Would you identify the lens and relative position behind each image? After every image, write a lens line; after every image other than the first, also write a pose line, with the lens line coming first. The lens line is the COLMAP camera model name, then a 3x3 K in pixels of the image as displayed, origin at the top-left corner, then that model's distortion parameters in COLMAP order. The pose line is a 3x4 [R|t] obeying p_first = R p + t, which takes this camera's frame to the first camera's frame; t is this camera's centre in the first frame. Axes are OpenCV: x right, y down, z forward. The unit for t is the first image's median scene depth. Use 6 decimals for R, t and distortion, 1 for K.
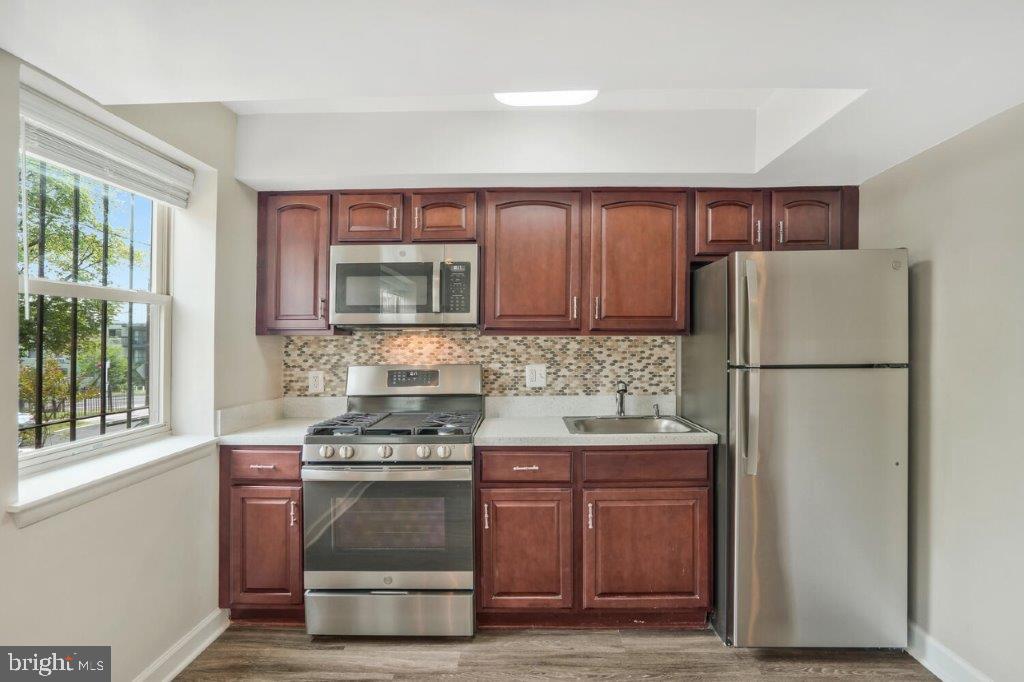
lens RADIAL K [[501.2, 0, 505.6], [0, 501.2, 337.9], [0, 0, 1]] dist [-0.045212, 0.018379]
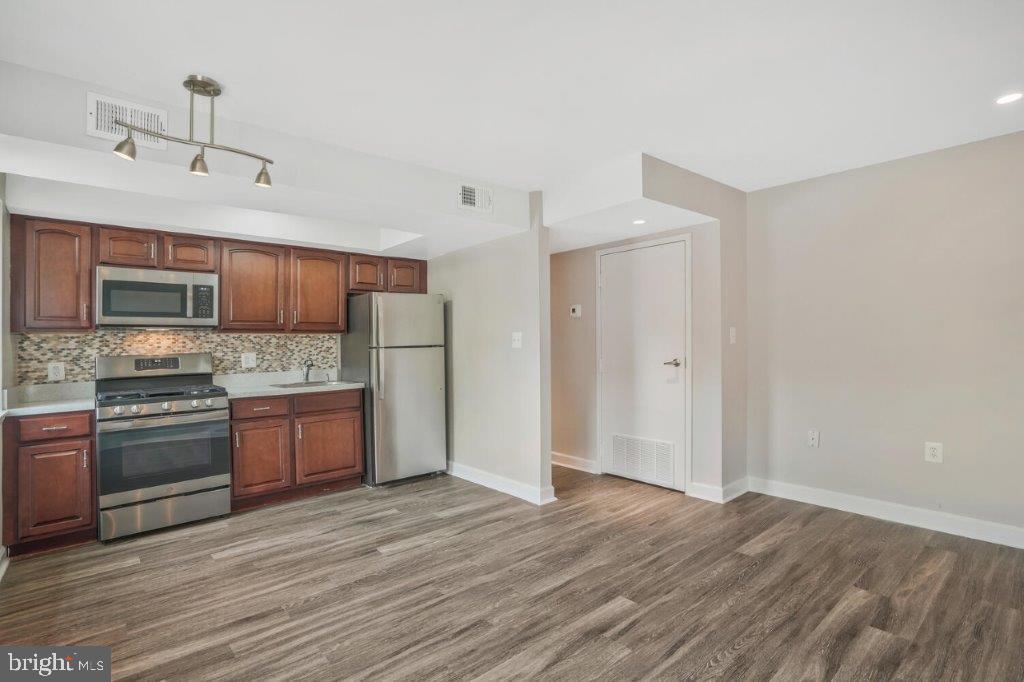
lens RADIAL K [[501.2, 0, 505.4], [0, 501.2, 335.4], [0, 0, 1]] dist [-0.045212, 0.018379]
pose [[0.740450, 0.001496, 0.672110, -0.445319], [0.013736, 0.999755, -0.017358, 0.043449], [-0.671972, 0.022085, 0.740248, -0.767070]]
